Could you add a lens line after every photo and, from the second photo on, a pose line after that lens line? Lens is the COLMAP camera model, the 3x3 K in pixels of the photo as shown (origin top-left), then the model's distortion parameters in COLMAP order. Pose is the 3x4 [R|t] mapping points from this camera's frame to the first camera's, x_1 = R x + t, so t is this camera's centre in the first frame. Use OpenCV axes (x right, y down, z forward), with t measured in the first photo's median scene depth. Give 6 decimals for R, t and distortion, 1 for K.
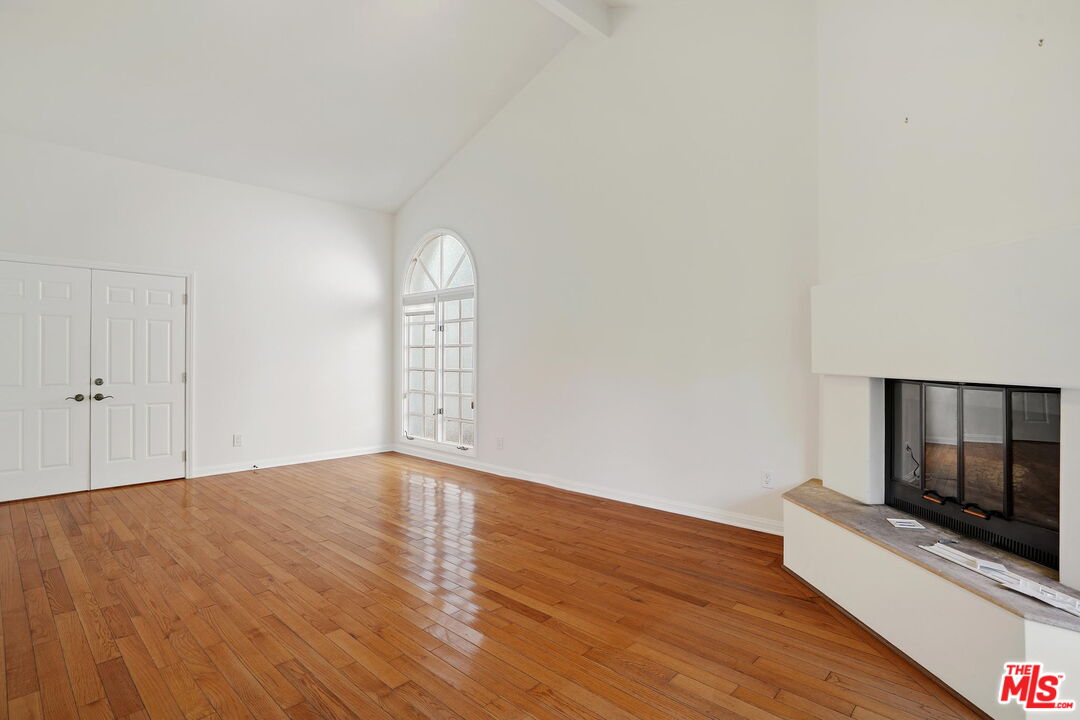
lens RADIAL K [[541.9, 0, 535.5], [0, 541.9, 353.8], [0, 0, 1]] dist [-0.000929, 0.000159]
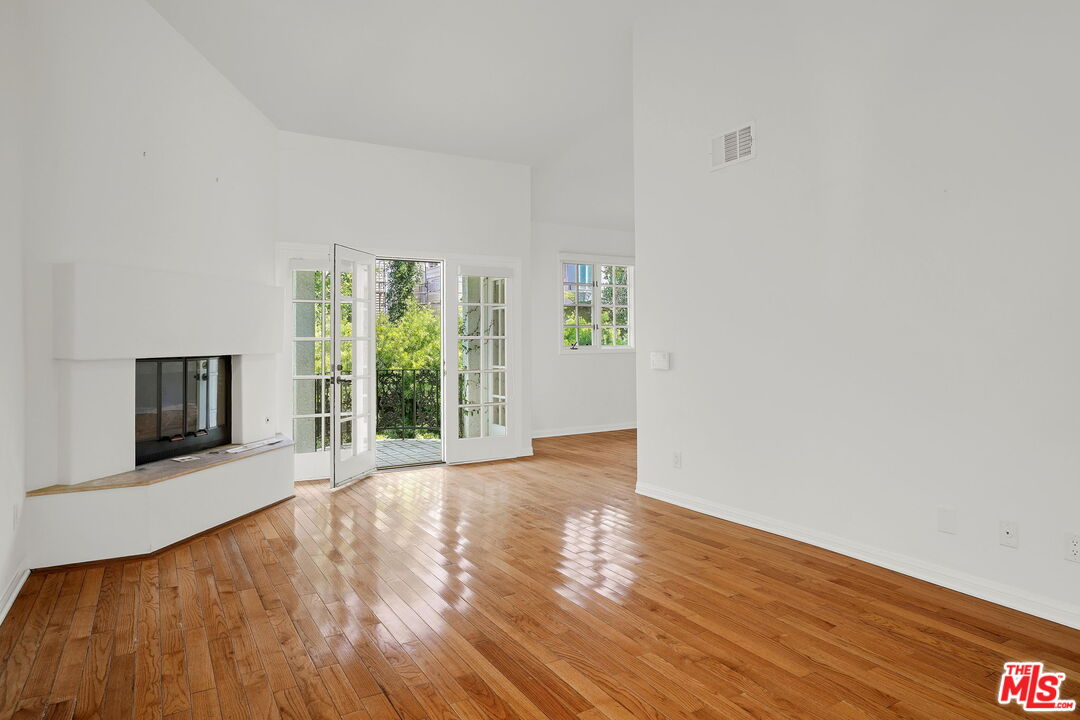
lens RADIAL K [[647.9, 0, 546.6], [0, 647.9, 352.0], [0, 0, 1]] dist [-0.008695, 0.003038]
pose [[-0.962254, -0.008659, 0.272015, -0.374267], [-0.005631, 0.999913, 0.011910, 0.007204], [-0.272095, 0.009929, -0.962219, 1.331902]]
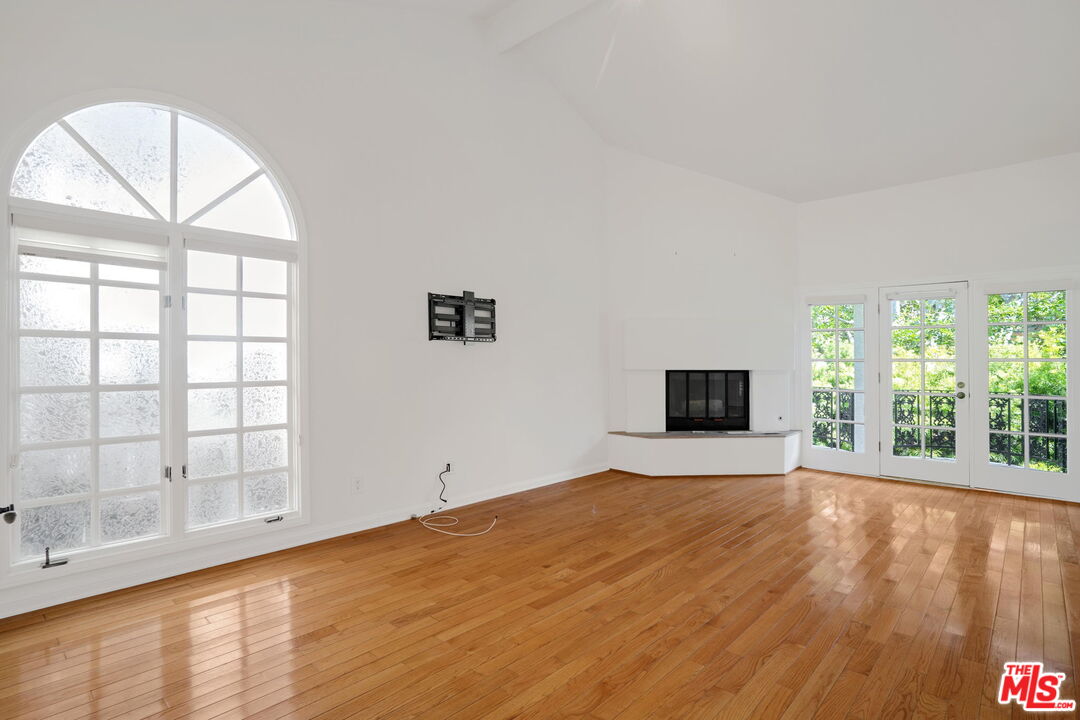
lens RADIAL K [[541.9, 0, 537.3], [0, 541.9, 362.7], [0, 0, 1]] dist [-0.000929, 0.000159]
pose [[-0.005172, -0.006526, 0.999965, -0.929670], [-0.007101, 0.999954, 0.006489, 0.002922], [-0.999961, -0.007067, -0.005218, 0.961549]]
